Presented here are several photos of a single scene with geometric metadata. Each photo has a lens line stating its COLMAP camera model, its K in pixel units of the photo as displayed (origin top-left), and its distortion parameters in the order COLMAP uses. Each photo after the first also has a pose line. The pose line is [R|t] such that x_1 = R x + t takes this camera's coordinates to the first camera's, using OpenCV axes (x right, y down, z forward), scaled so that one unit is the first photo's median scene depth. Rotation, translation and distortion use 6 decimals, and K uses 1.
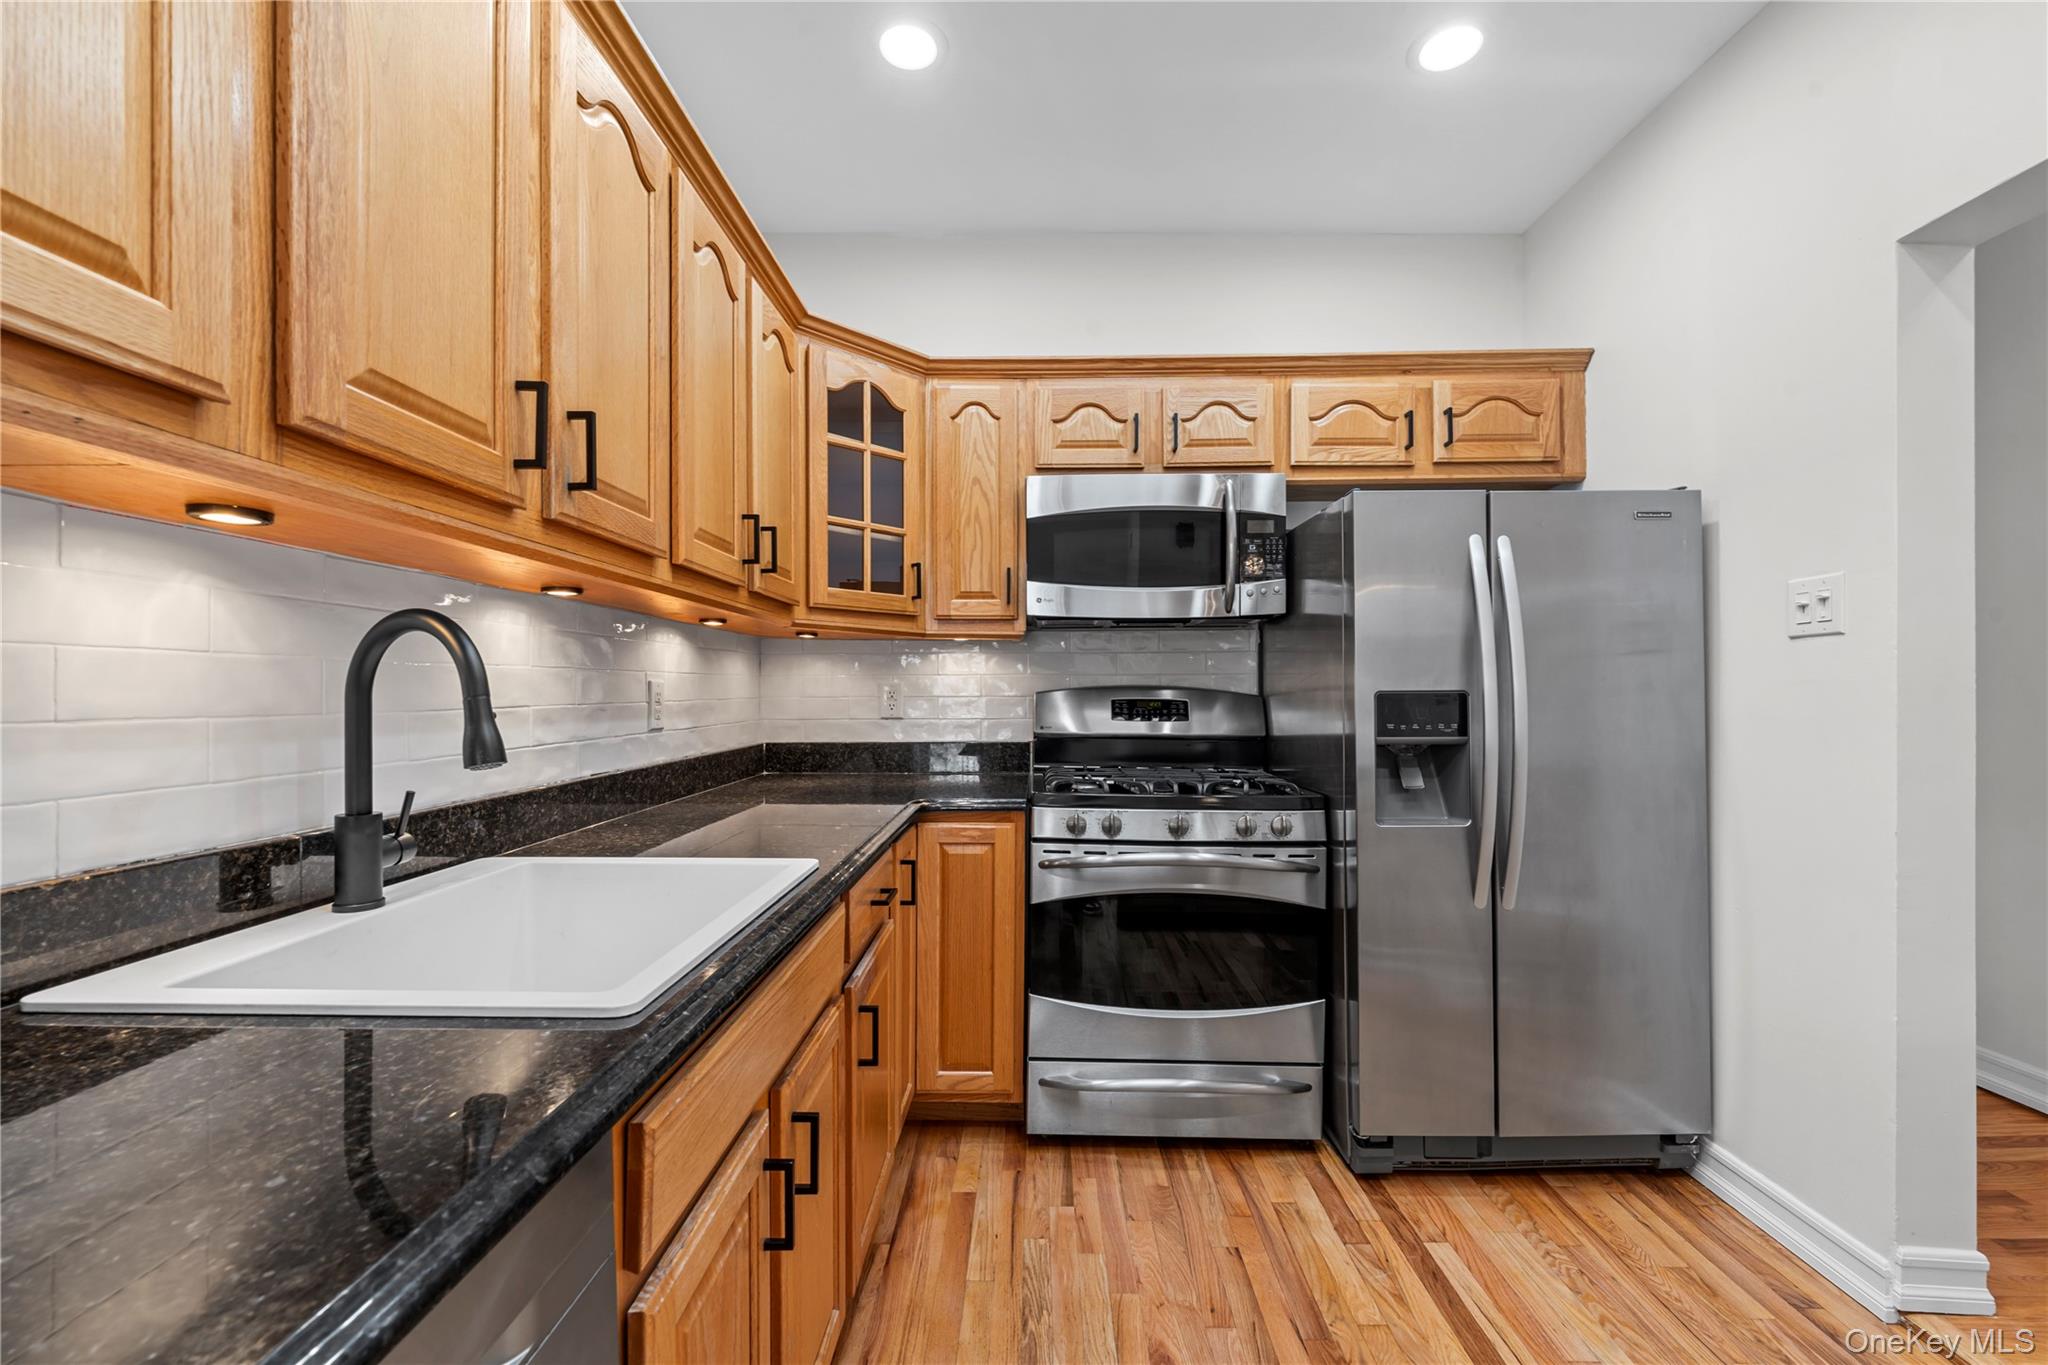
lens RADIAL K [[829.0, 0, 1027.7], [0, 829.0, 691.0], [0, 0, 1]] dist [0.000692, -0.002027]
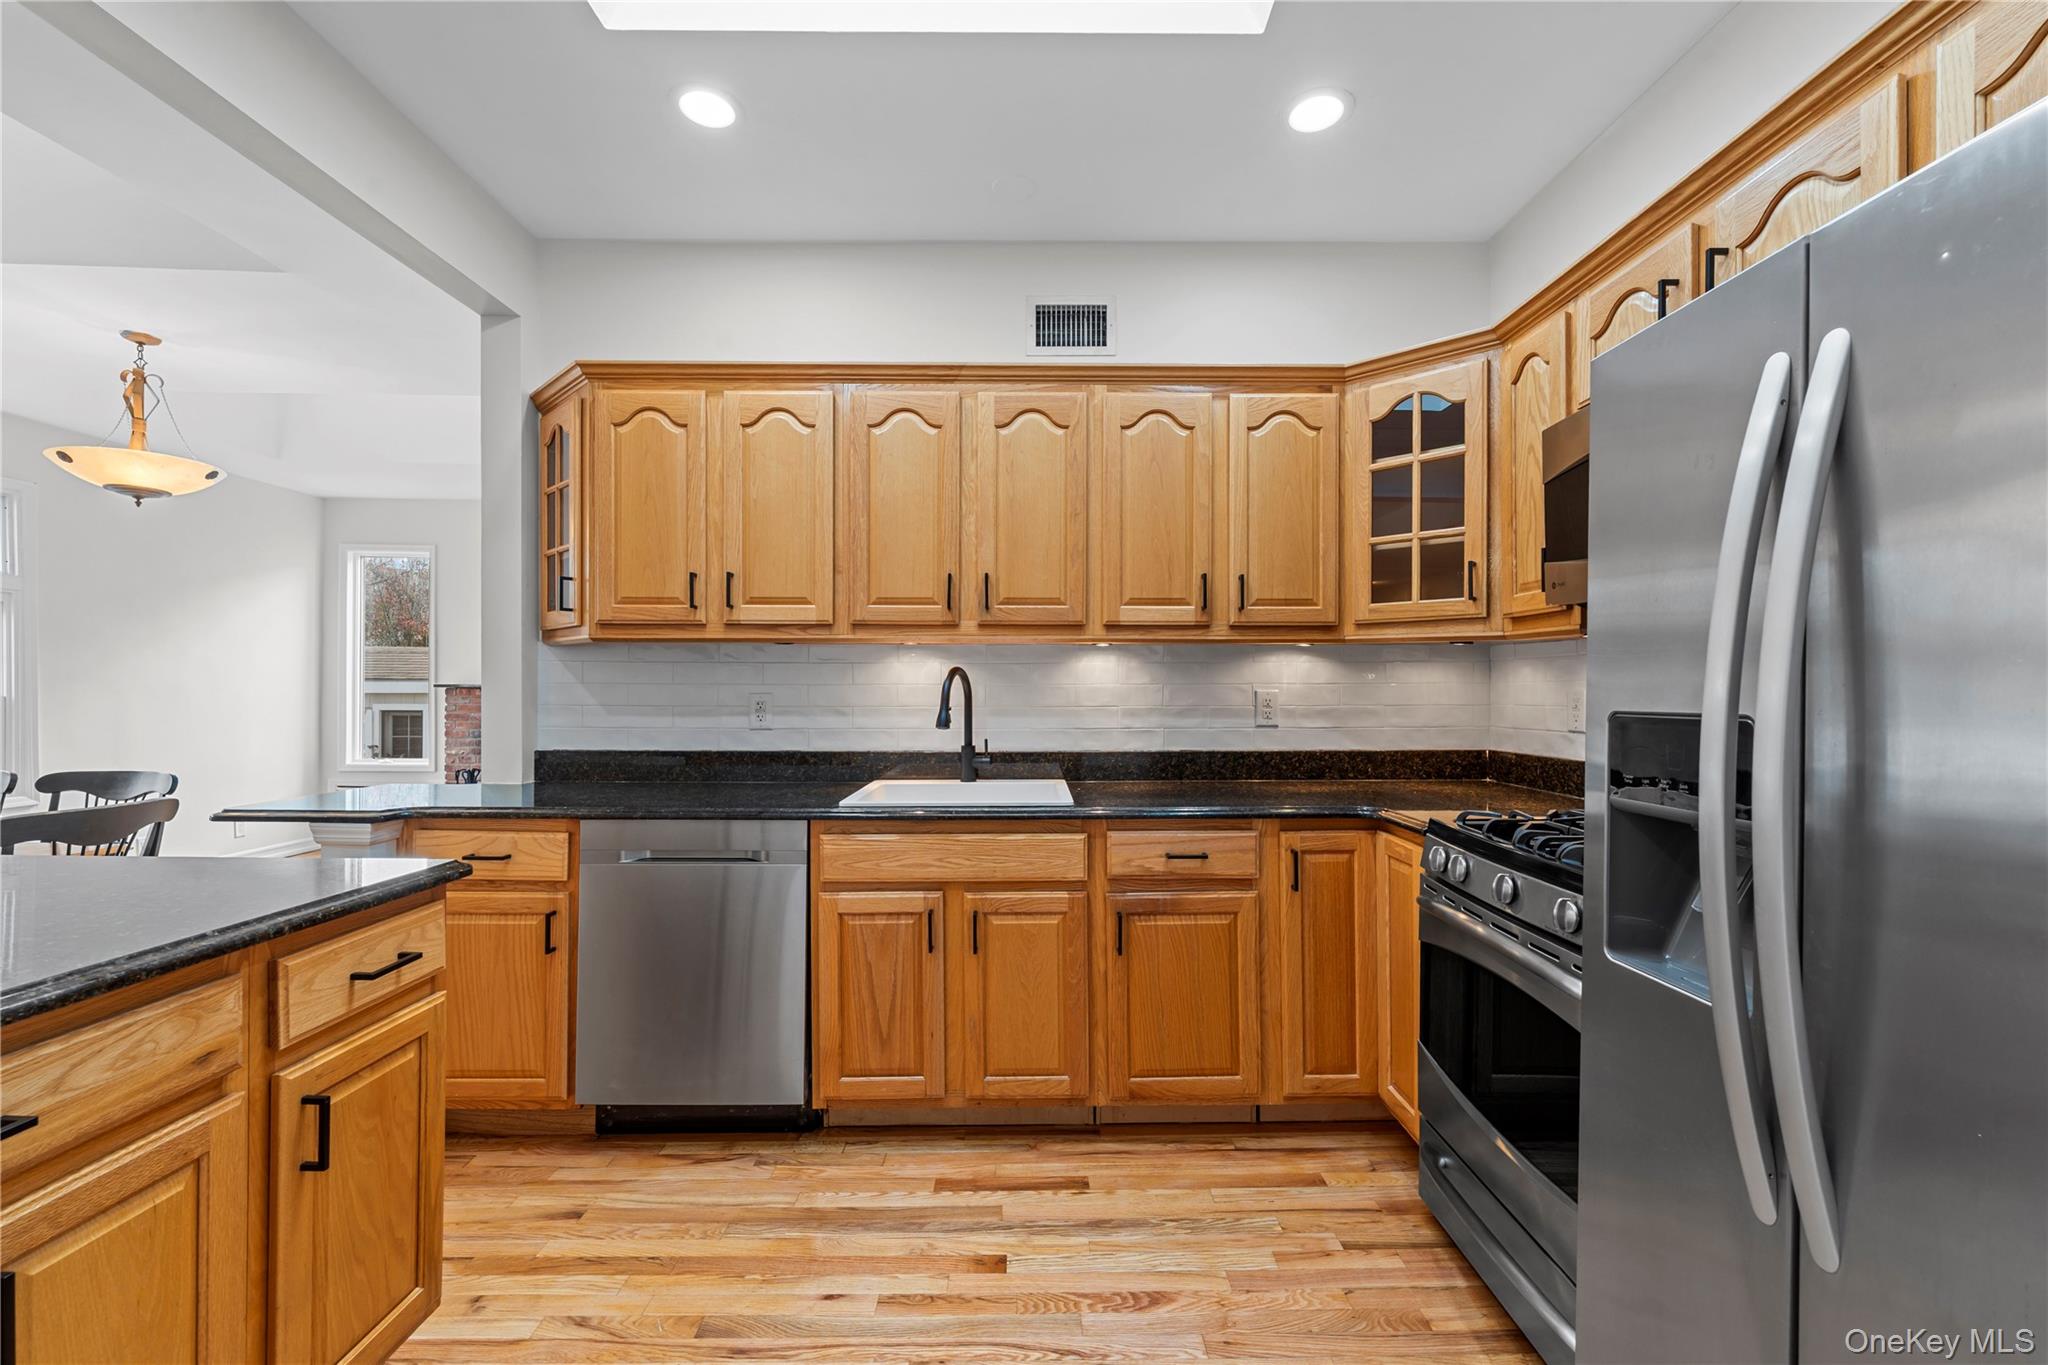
lens RADIAL K [[829.0, 0, 1033.6], [0, 829.0, 694.6], [0, 0, 1]] dist [0.000692, -0.002027]
pose [[0.025826, 0.004429, -0.999657, 0.825213], [-0.000296, 0.999990, 0.004423, -0.010741], [0.999666, 0.000182, 0.025827, 0.521707]]
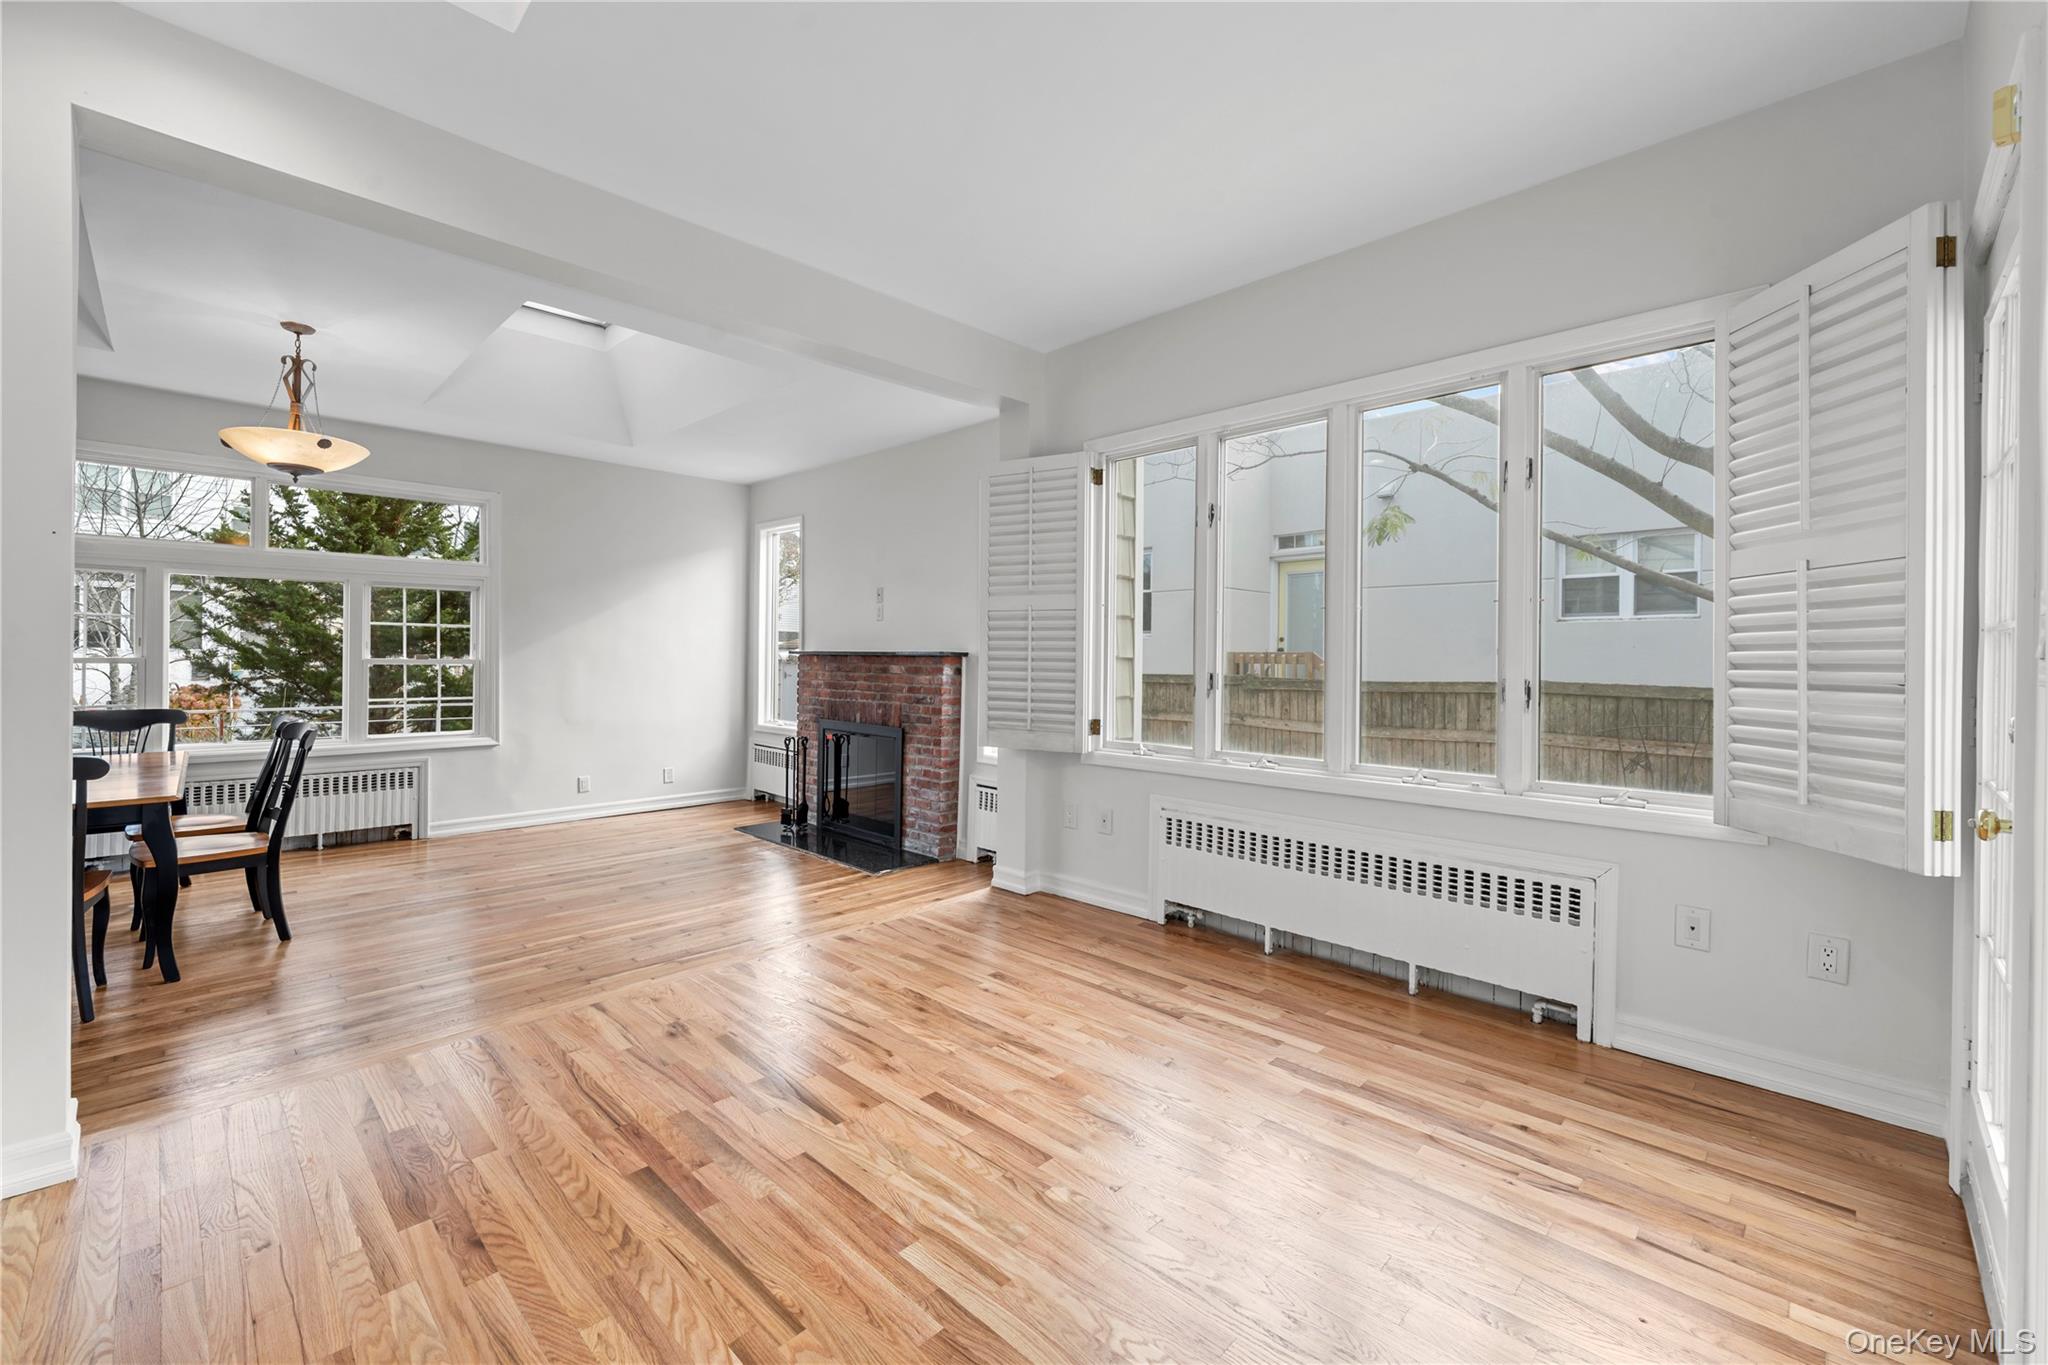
lens RADIAL K [[829.0, 0, 1016.6], [0, 829.0, 659.6], [0, 0, 1]] dist [0.000692, -0.002027]
pose [[-0.689018, -0.008134, -0.724698, -0.575979], [-0.006535, 0.999966, -0.005010, 0.007816], [0.724714, 0.001284, -0.689048, 1.136173]]
